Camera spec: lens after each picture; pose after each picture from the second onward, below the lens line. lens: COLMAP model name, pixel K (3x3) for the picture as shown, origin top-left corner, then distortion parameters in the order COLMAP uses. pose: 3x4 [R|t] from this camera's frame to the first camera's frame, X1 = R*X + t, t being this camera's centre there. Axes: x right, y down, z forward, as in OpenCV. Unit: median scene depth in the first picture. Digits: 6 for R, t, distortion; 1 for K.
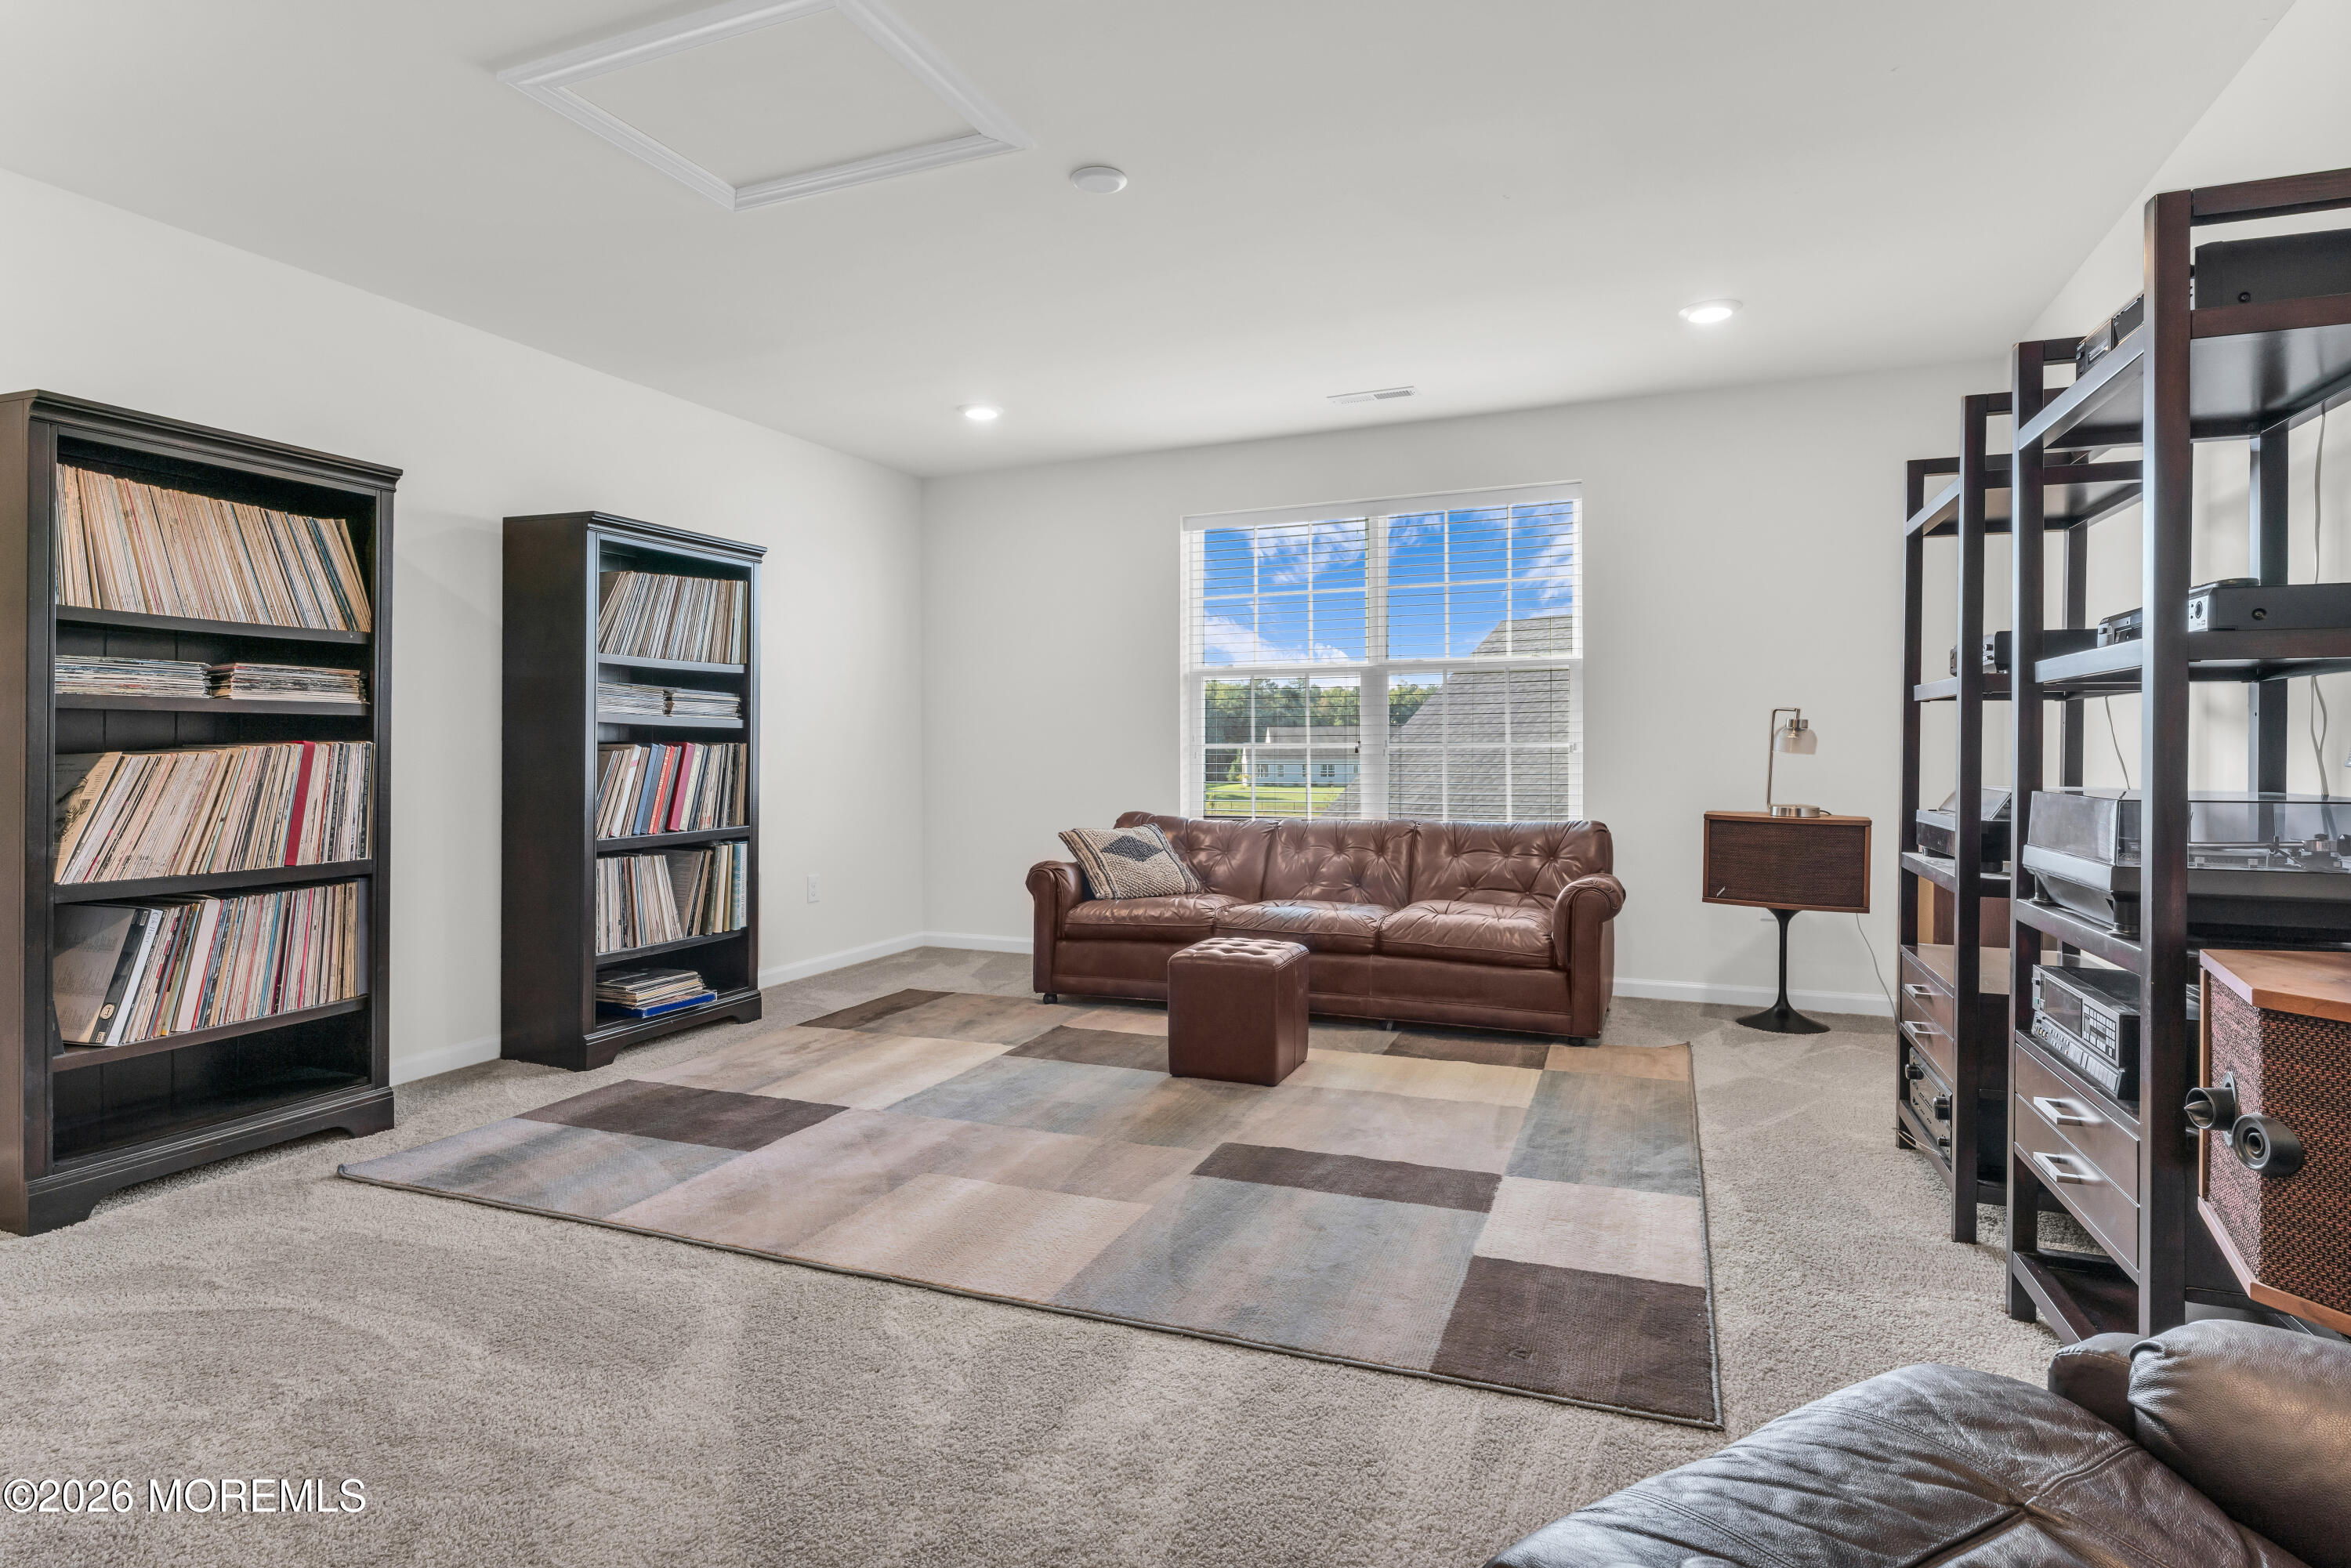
lens RADIAL K [[1220.3, 0, 1175.5], [0, 1220.3, 784.0], [0, 0, 1]] dist [-0.000534, -0.000634]
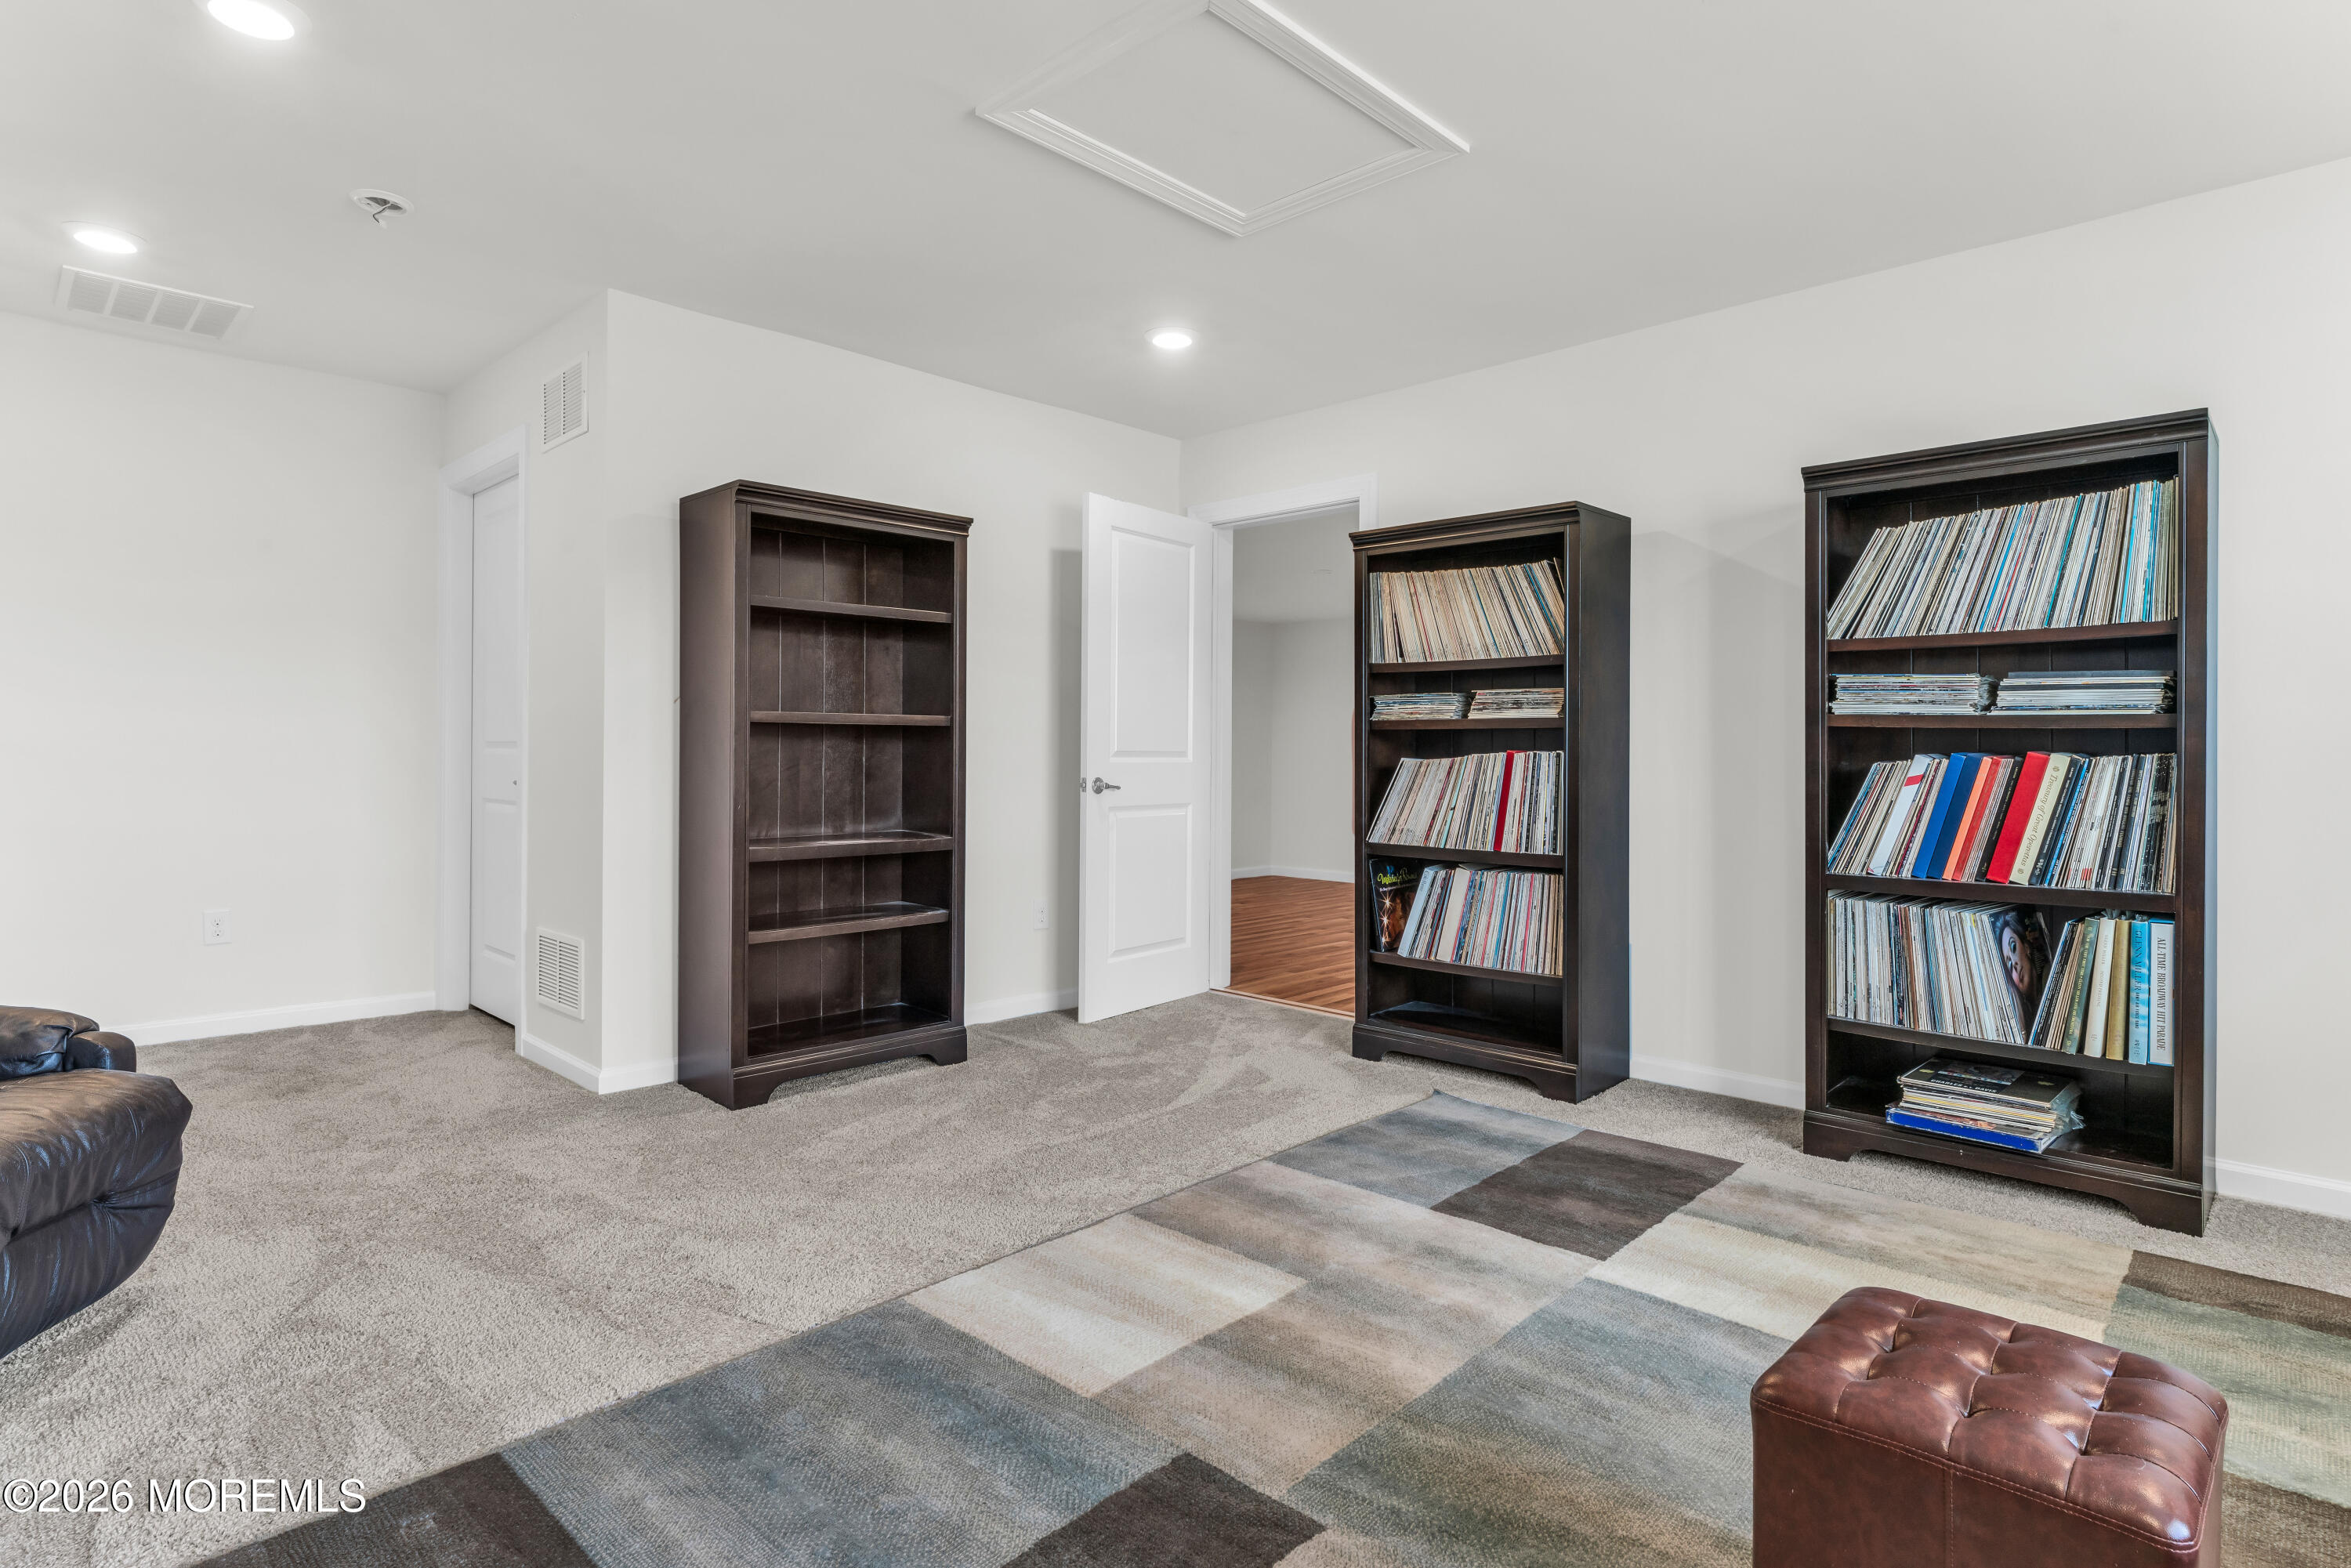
lens RADIAL K [[1220.3, 0, 1175.5], [0, 1220.3, 784.0], [0, 0, 1]] dist [-0.000534, -0.000634]
pose [[-0.368810, 0.020569, -0.929277, 0.545083], [-0.034374, 0.998769, 0.035749, -0.033879], [0.928869, 0.045128, -0.367649, 1.148926]]
